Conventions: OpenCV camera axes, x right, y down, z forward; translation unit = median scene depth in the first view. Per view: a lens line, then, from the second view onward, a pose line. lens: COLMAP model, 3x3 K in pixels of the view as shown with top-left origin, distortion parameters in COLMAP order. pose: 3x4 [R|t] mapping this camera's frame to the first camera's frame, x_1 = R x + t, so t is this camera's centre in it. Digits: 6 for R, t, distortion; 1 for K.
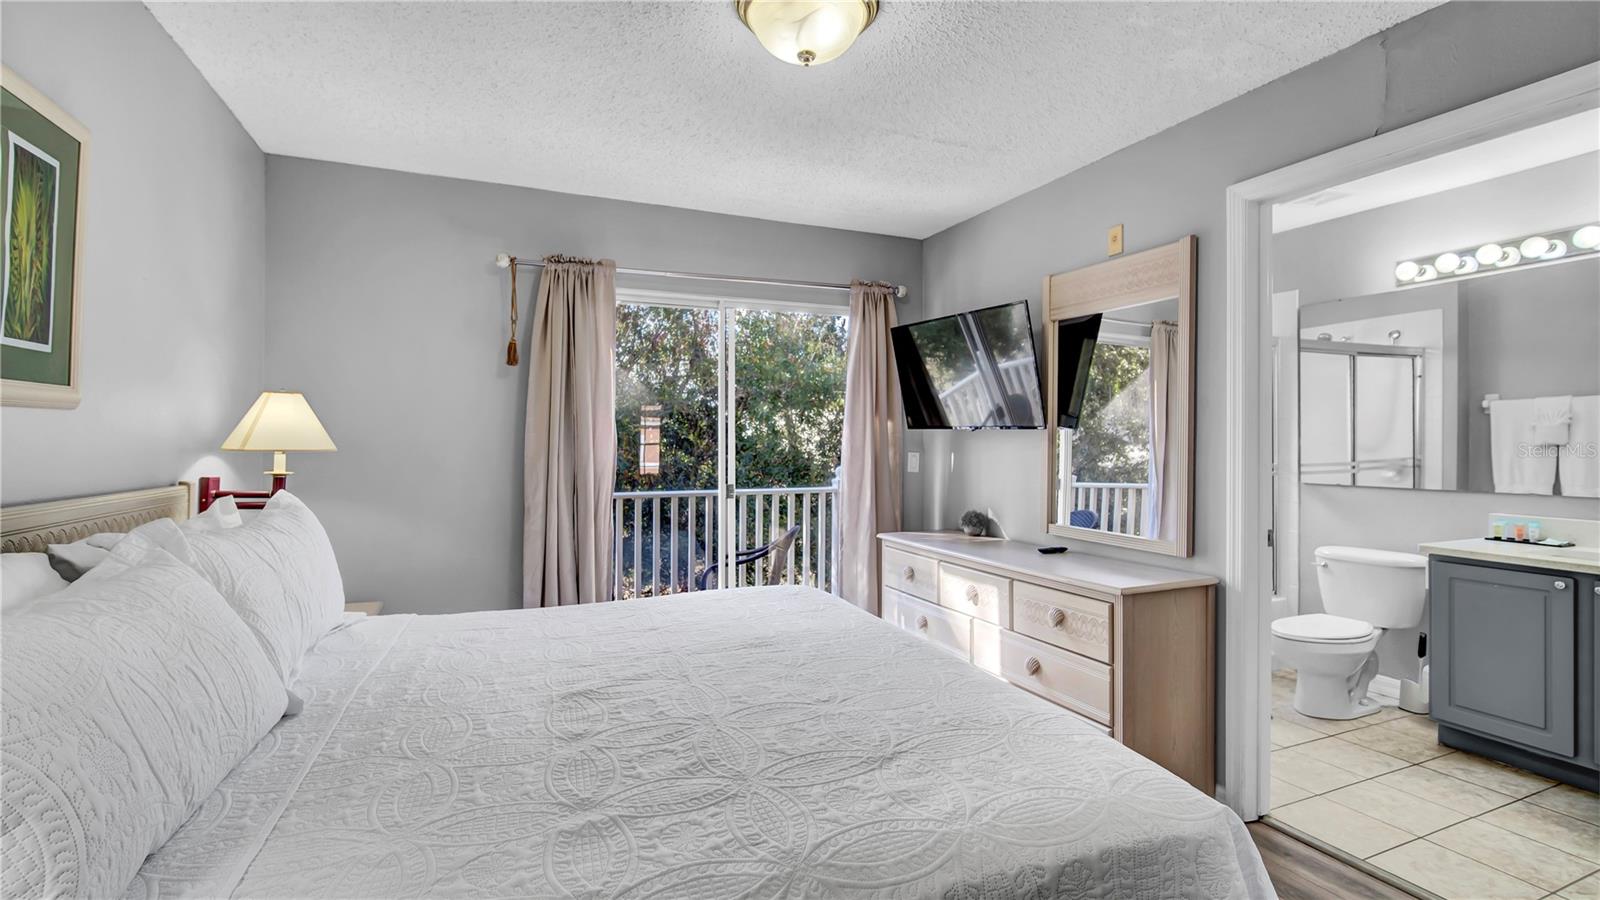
lens RADIAL K [[714.1, 0, 805.5], [0, 714.1, 442.5], [0, 0, 1]] dist [-0.016509, 0.004736]
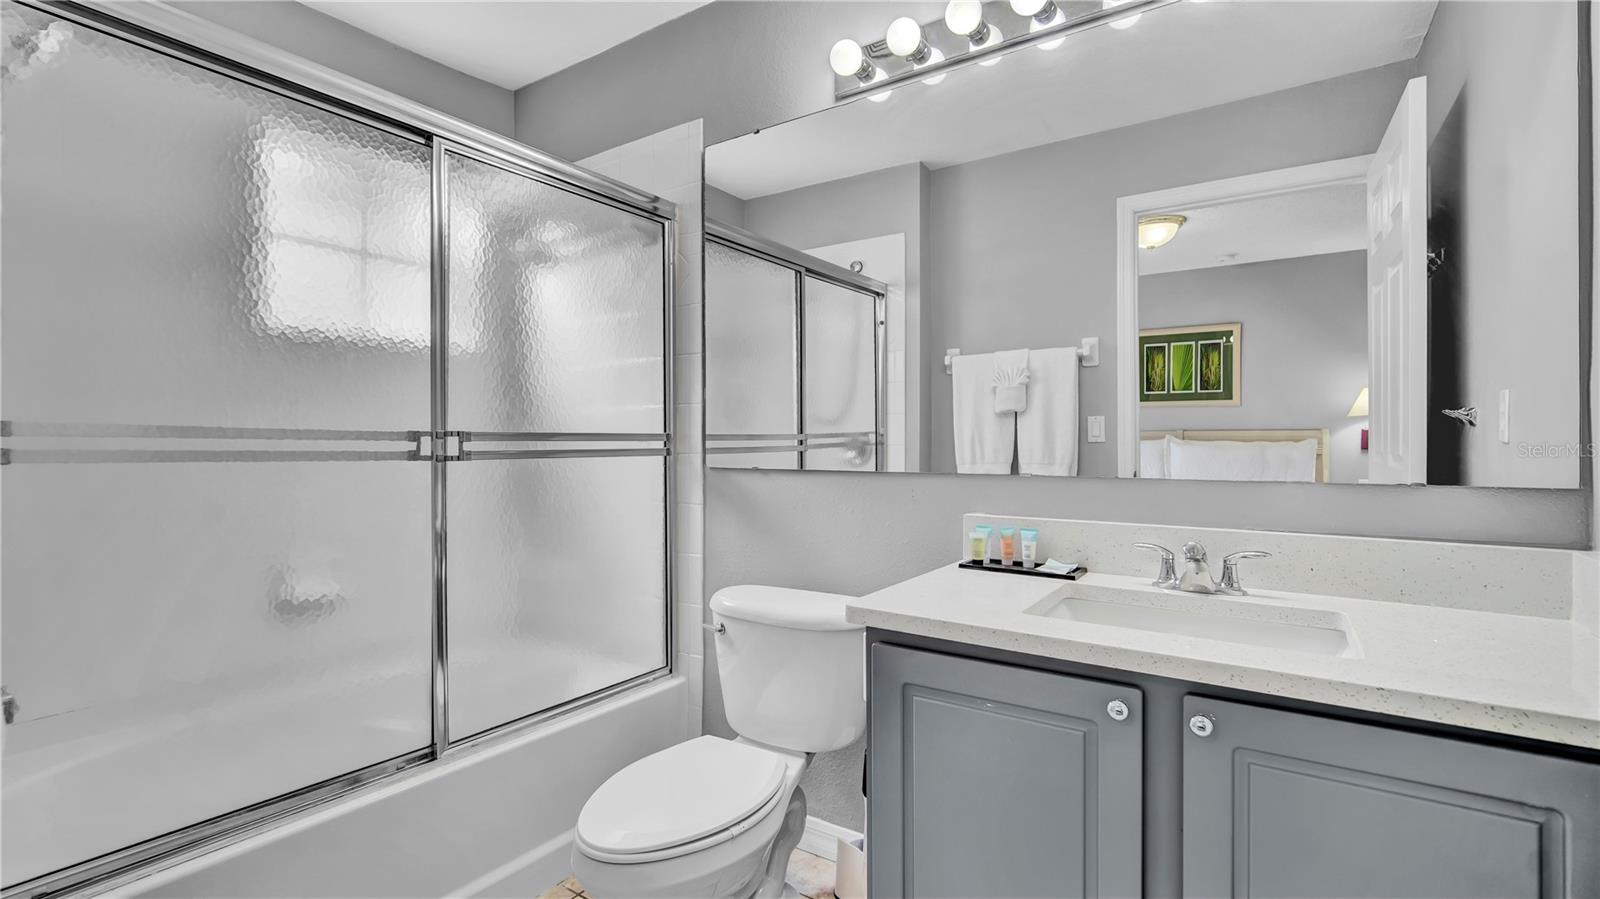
lens RADIAL K [[714.1, 0, 810.1], [0, 714.1, 448.2], [0, 0, 1]] dist [-0.016509, 0.004736]
pose [[0.830665, -0.011159, 0.556660, 0.414162], [0.003910, 0.999891, 0.014210, 0.030738], [-0.556759, -0.009627, 0.830619, 0.446584]]
